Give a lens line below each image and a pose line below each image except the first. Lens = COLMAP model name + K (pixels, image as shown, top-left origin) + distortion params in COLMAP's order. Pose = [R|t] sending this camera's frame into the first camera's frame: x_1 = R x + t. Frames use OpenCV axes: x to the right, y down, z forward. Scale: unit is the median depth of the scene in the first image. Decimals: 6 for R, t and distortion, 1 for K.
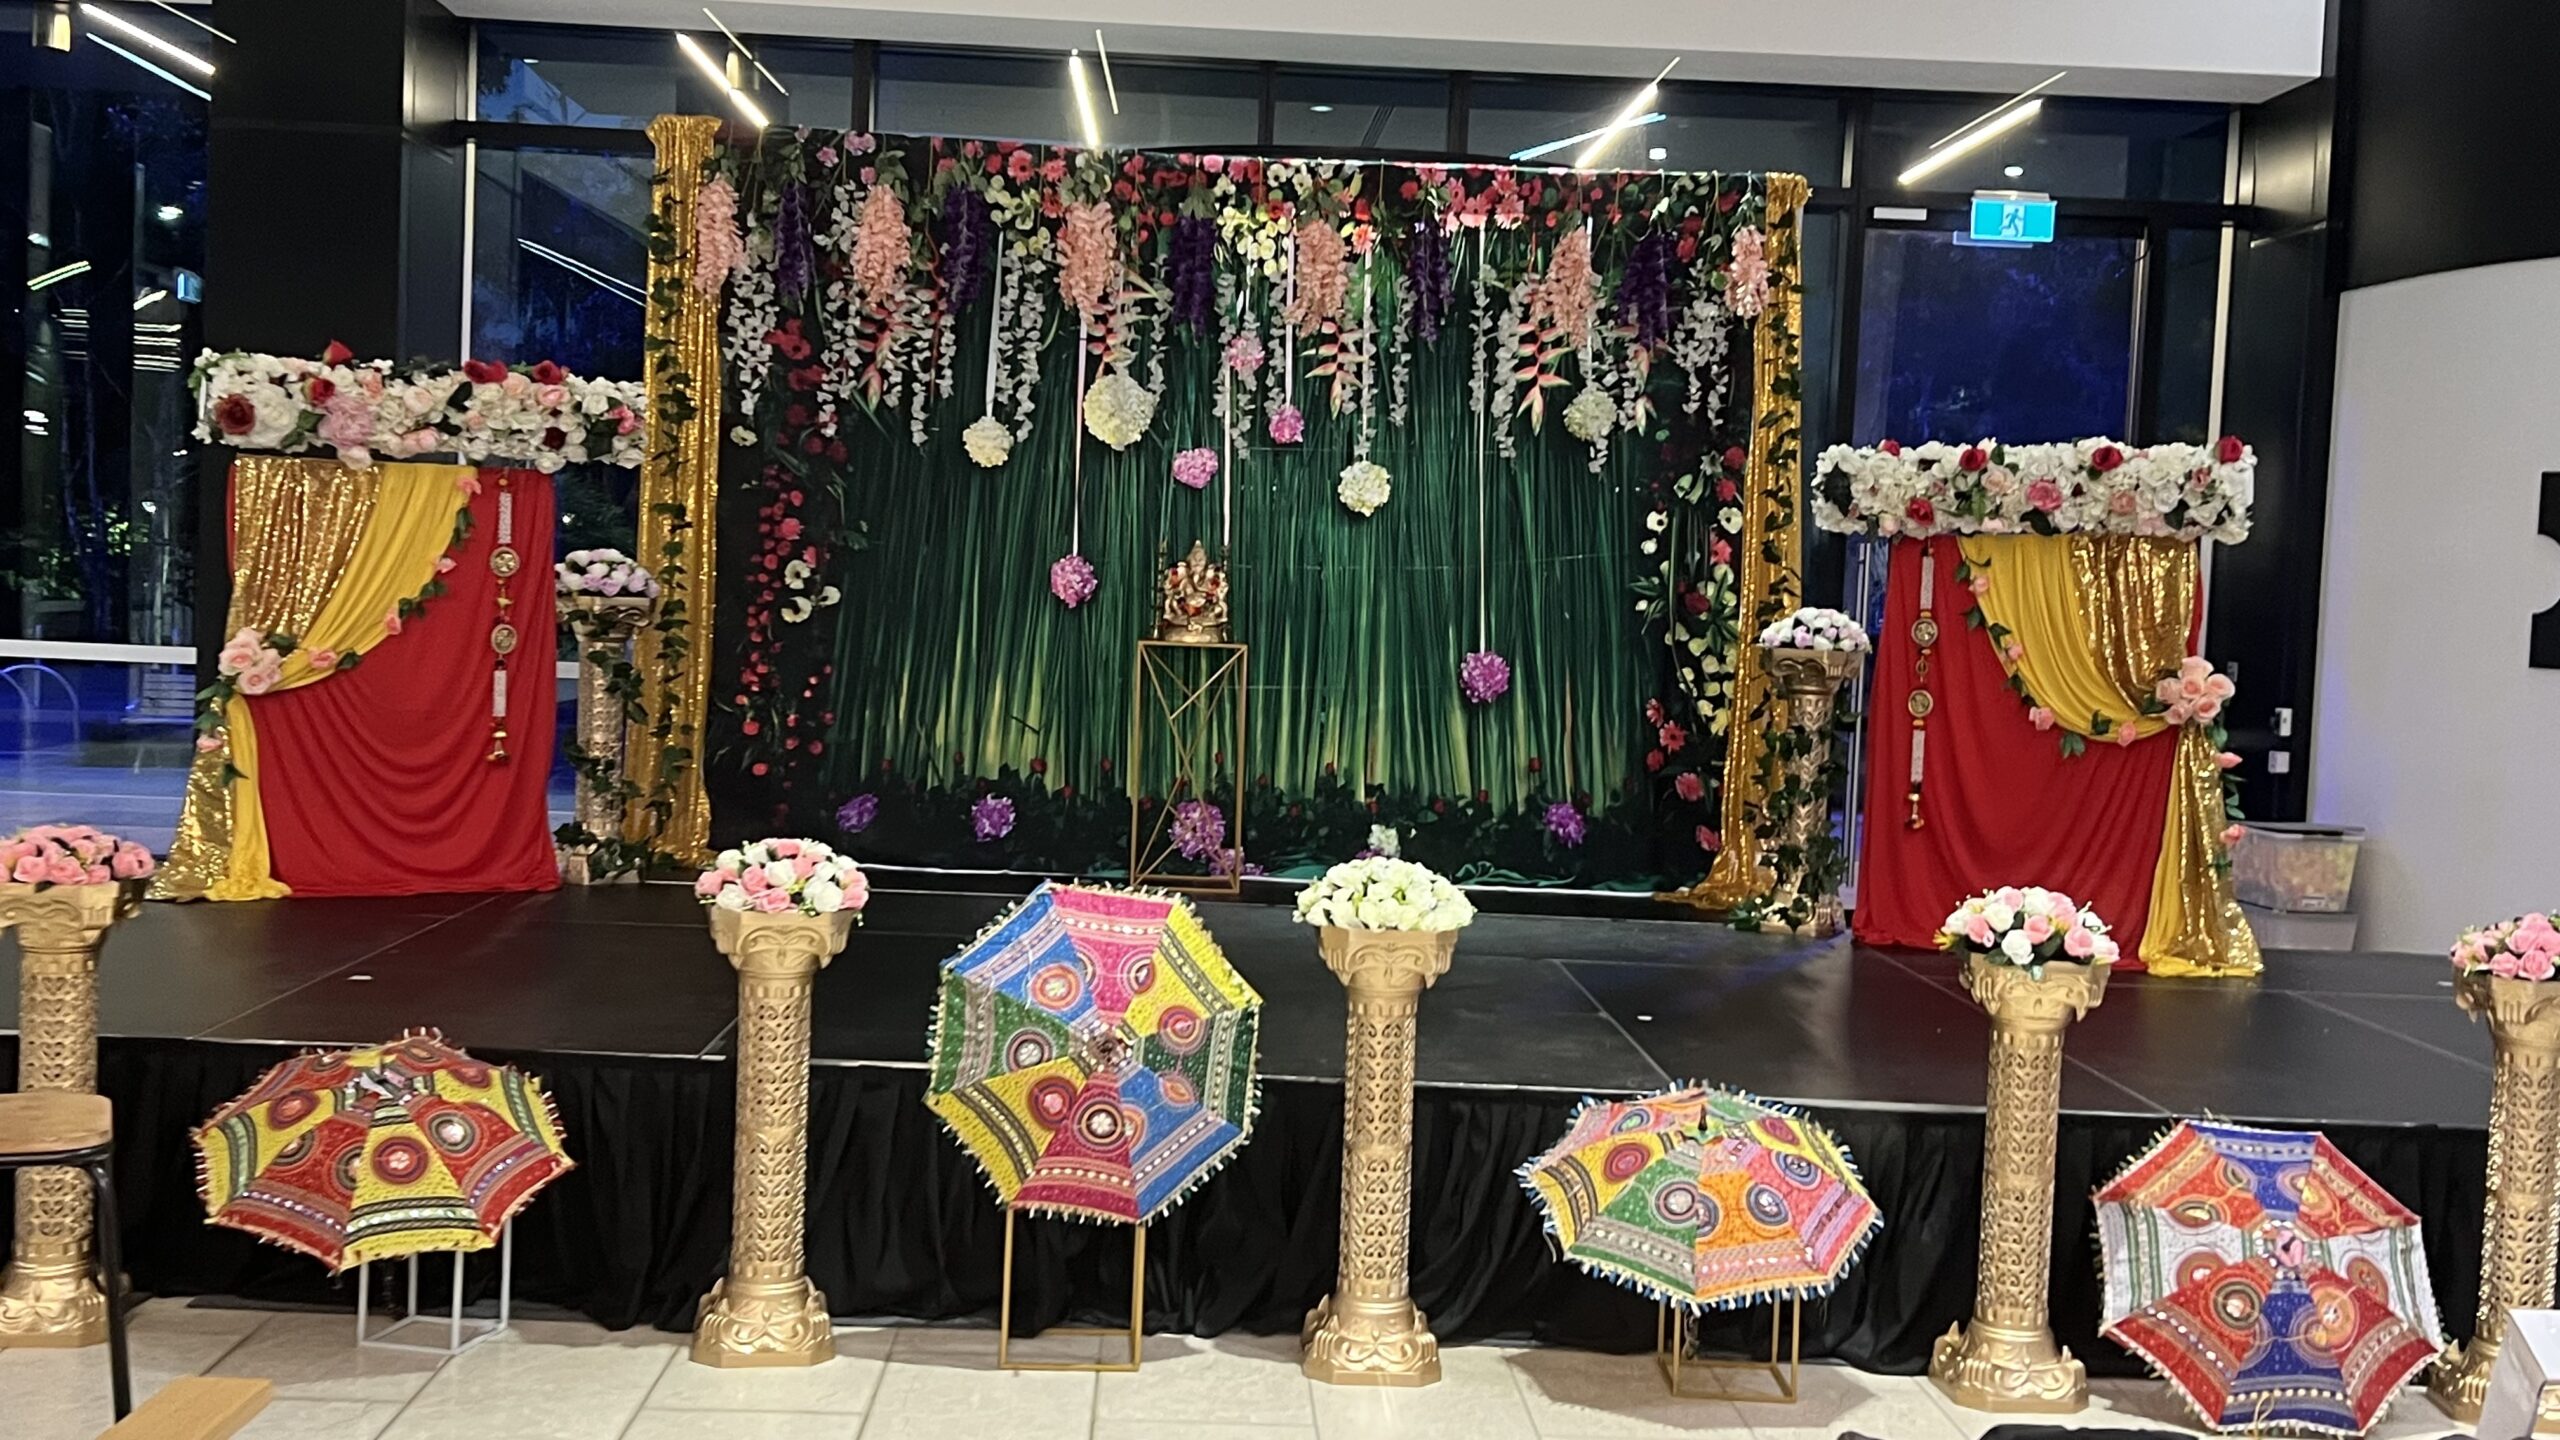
lens RADIAL K [[2736.2, 0, 1285.9], [0, 2736.2, 707.1], [0, 0, 1]] dist [0.175622, -0.424240]
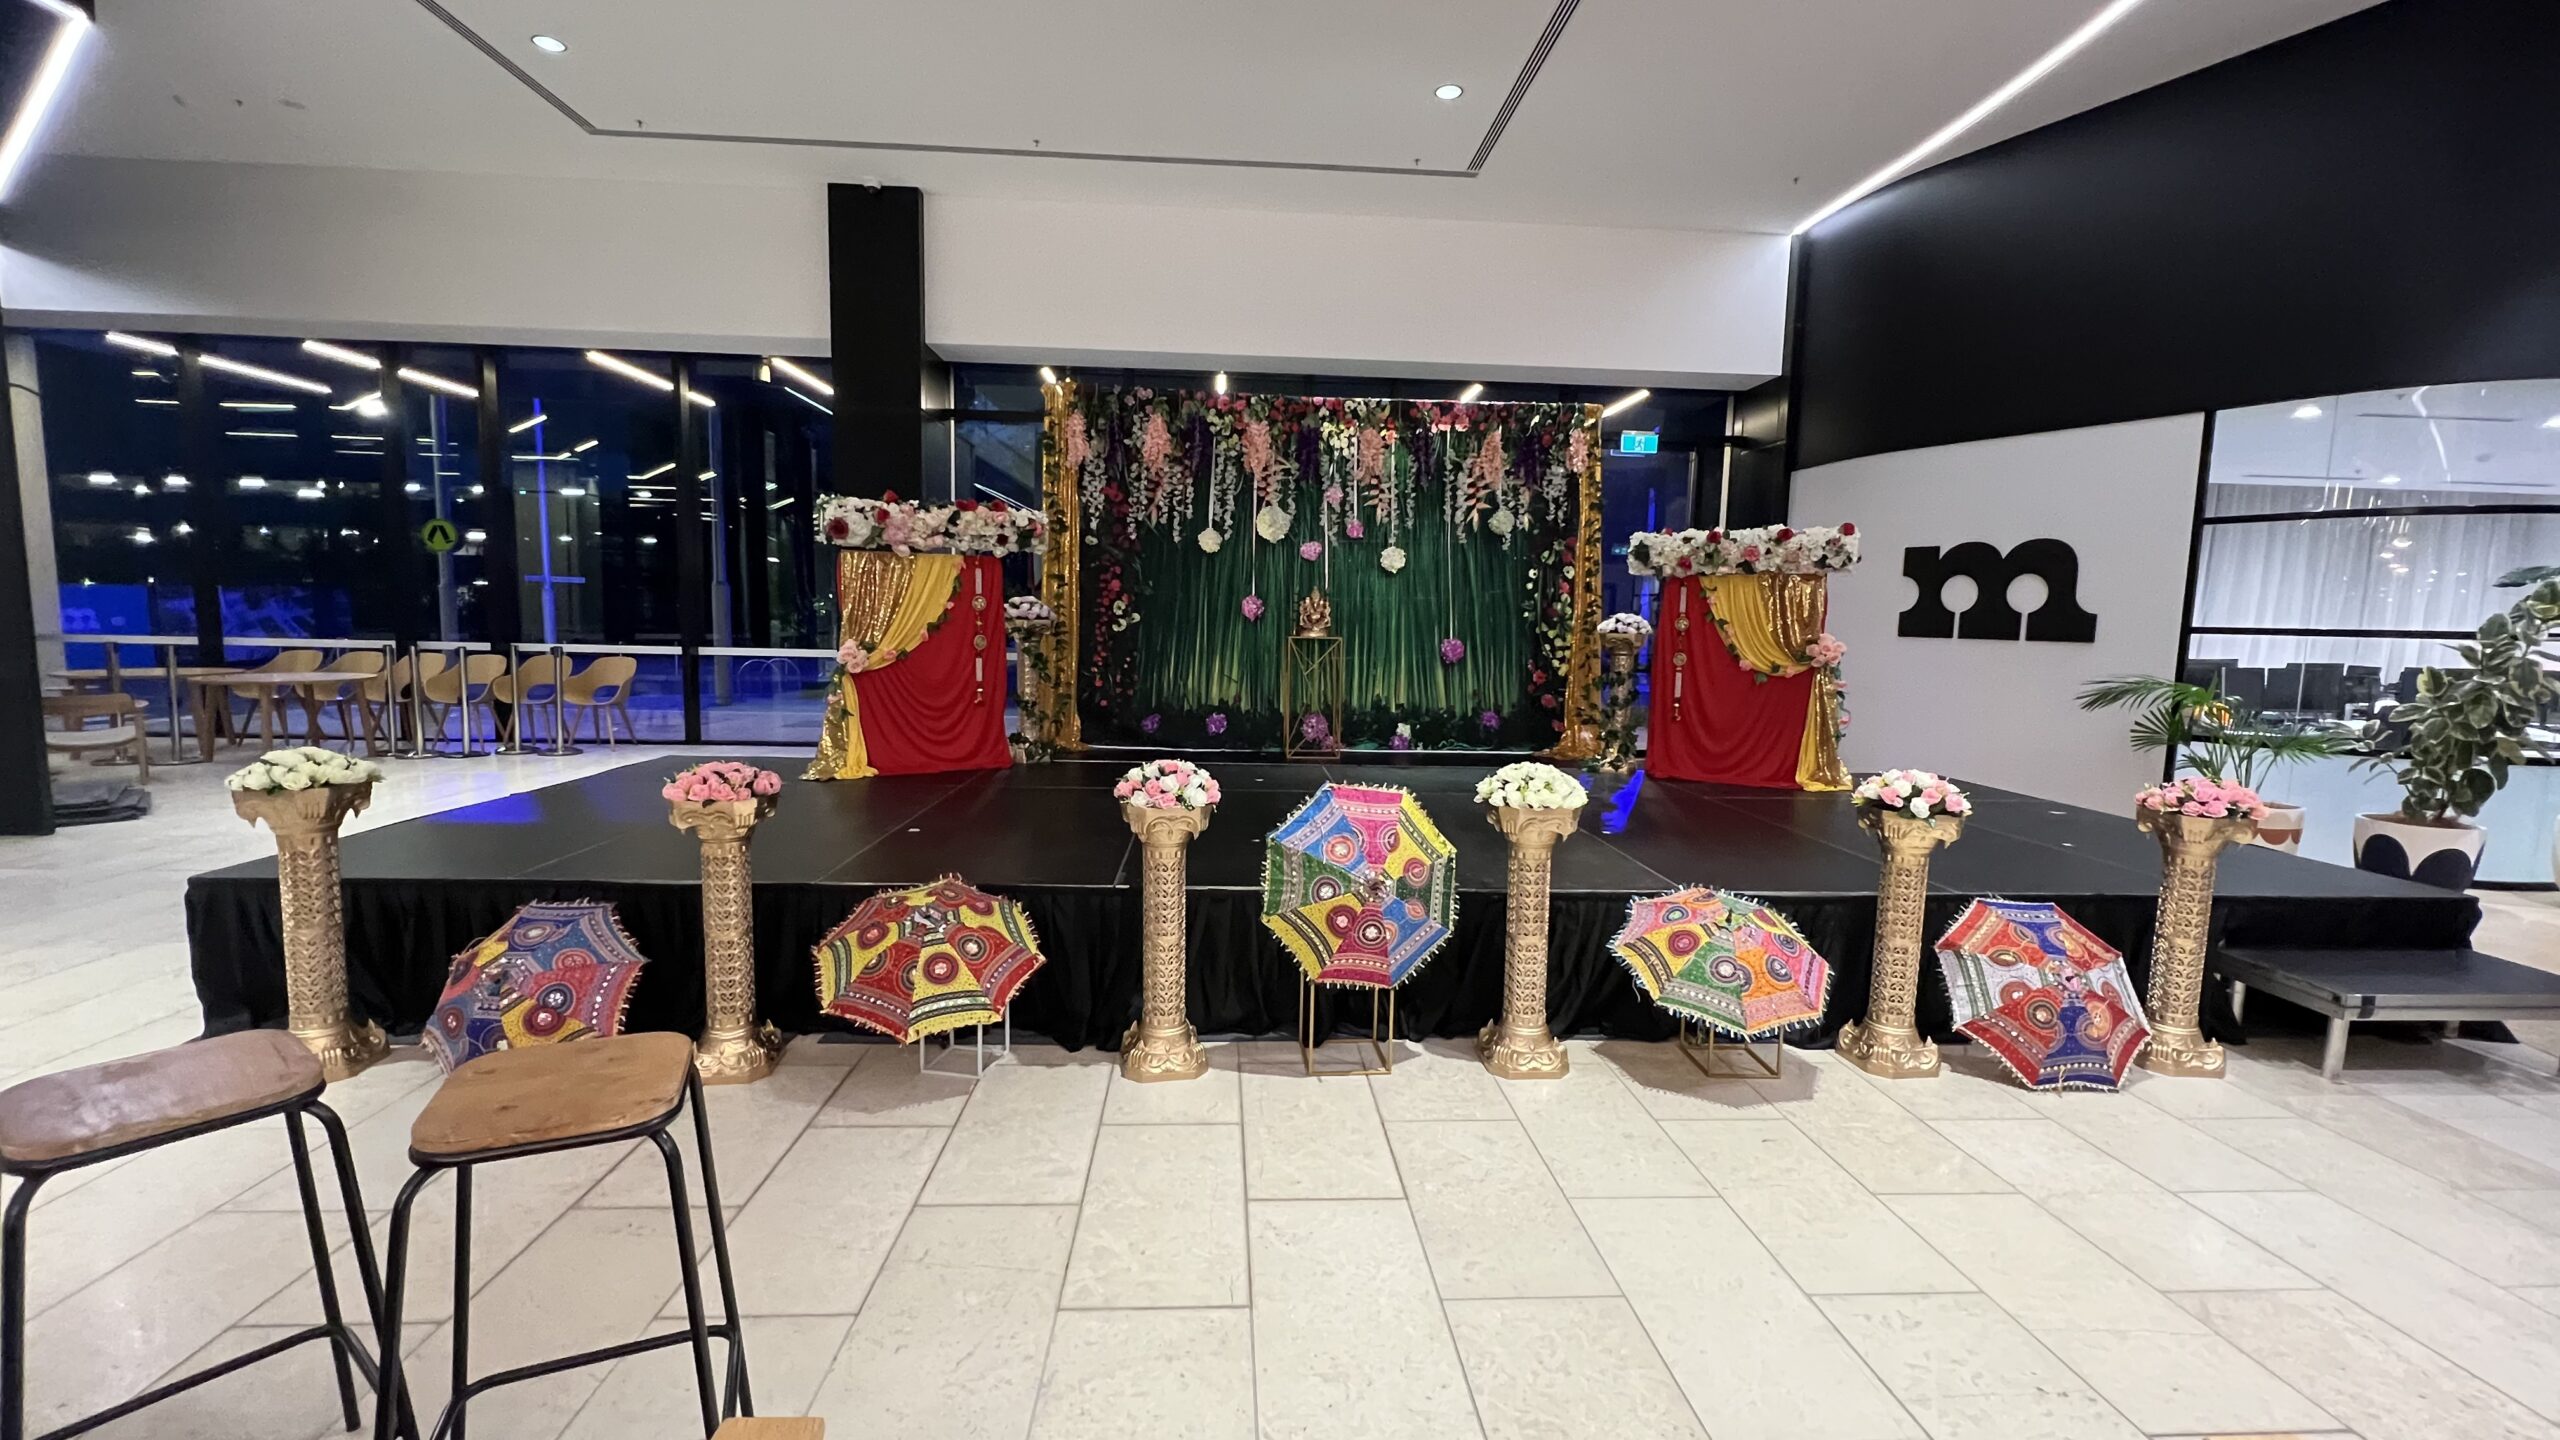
lens RADIAL K [[998.8, 0, 1280.0], [0, 998.8, 720.0], [0, 0, 1]] dist [-0.000191, -0.000045]
pose [[0.999417, -0.023058, 0.025175, -0.123785], [0.021579, 0.998110, 0.057533, -0.007650], [-0.026454, -0.056956, 0.998026, 0.393740]]
